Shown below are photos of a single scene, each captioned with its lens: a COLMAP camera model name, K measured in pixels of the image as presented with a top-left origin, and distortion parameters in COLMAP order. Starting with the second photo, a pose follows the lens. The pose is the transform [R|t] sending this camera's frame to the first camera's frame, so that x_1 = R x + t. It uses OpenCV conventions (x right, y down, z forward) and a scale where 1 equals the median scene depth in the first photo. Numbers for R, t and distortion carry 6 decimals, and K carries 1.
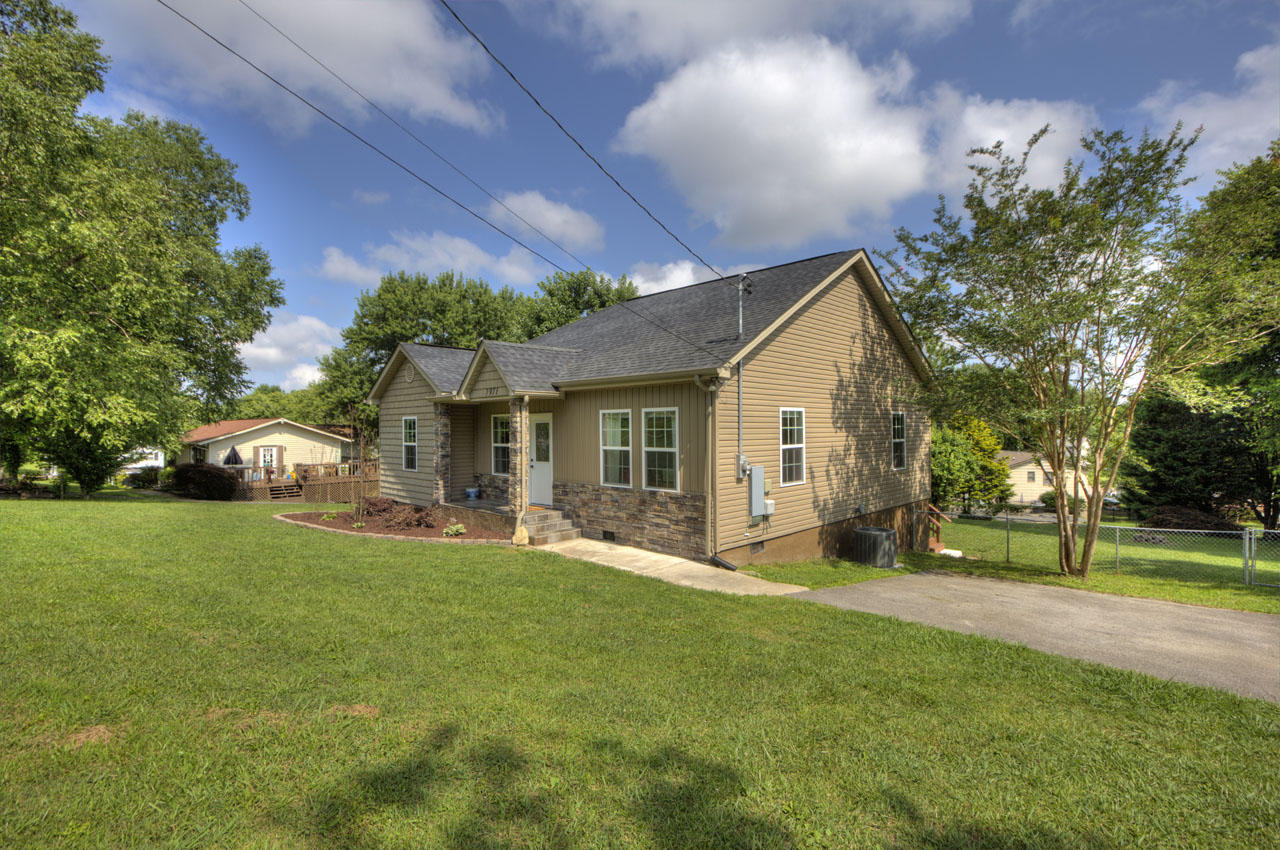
lens RADIAL K [[590.4, 0, 634.3], [0, 590.4, 422.5], [0, 0, 1]] dist [-0.018277, 0.000141]
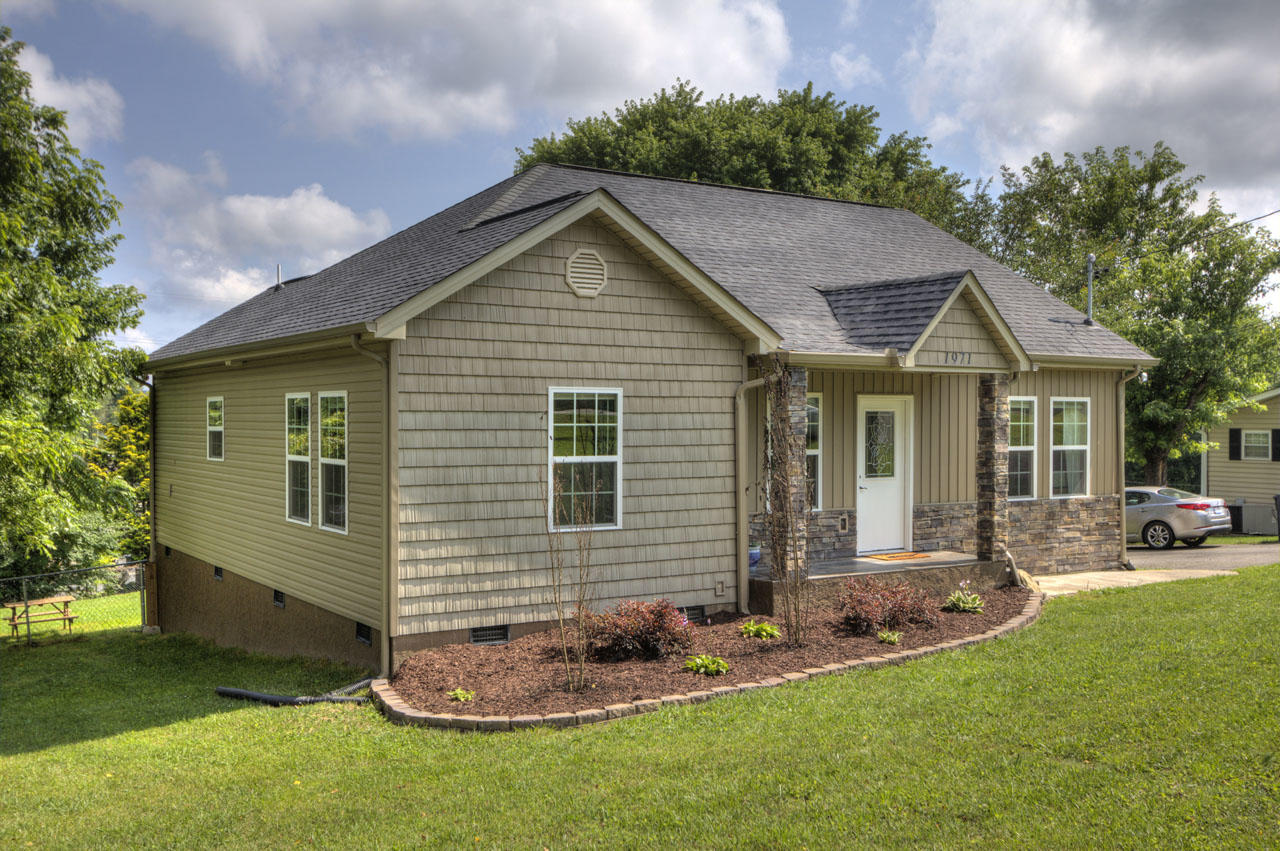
lens RADIAL K [[1237.1, 0, 640.0], [0, 1237.1, 425.5], [0, 0, 1]] dist [-0.000084, 0.000163]
pose [[0.205706, 0.006835, 0.978590, -1.725222], [-0.009857, 0.999939, -0.004912, 0.028219], [-0.978564, -0.008635, 0.205761, 1.202349]]
